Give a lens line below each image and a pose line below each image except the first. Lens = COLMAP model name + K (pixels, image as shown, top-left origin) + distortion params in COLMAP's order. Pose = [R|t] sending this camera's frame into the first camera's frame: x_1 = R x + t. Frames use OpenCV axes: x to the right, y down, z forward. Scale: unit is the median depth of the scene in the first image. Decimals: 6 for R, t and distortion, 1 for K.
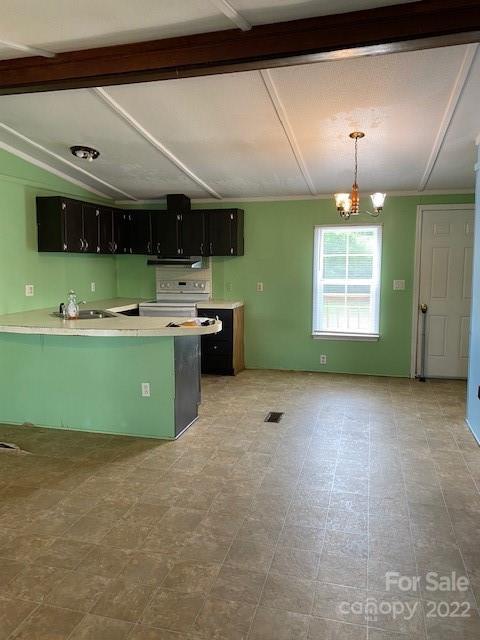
lens RADIAL K [[486.6, 0, 238.5], [0, 486.6, 318.3], [0, 0, 1]] dist [0.053553, -0.034265]
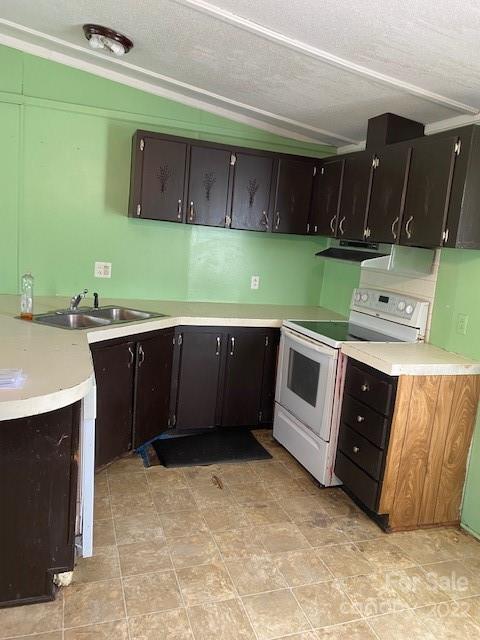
lens RADIAL K [[486.6, 0, 240.0], [0, 486.6, 317.8], [0, 0, 1]] dist [0.053553, -0.034265]
pose [[0.564861, 0.185825, -0.803991, 0.230937], [-0.185753, 0.977942, 0.095526, -0.079675], [0.804007, 0.095385, 0.586919, 0.638517]]
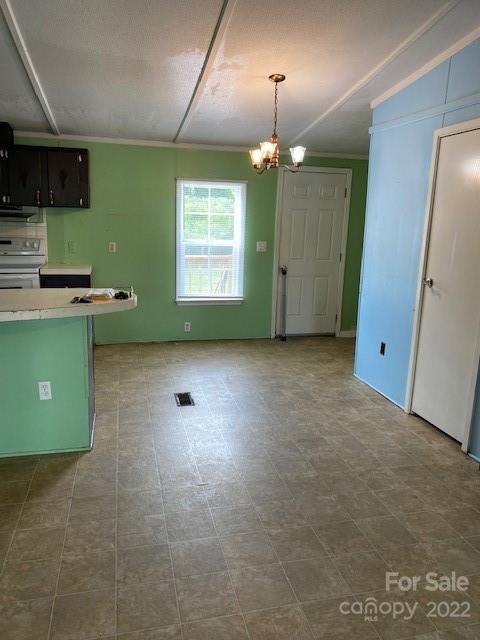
lens RADIAL K [[486.6, 0, 242.5], [0, 486.6, 316.2], [0, 0, 1]] dist [0.053553, -0.034265]
pose [[0.875577, -0.065625, 0.478601, -0.182340], [0.027782, 0.995931, 0.085735, -0.012574], [-0.482279, -0.061771, 0.873837, 0.148234]]
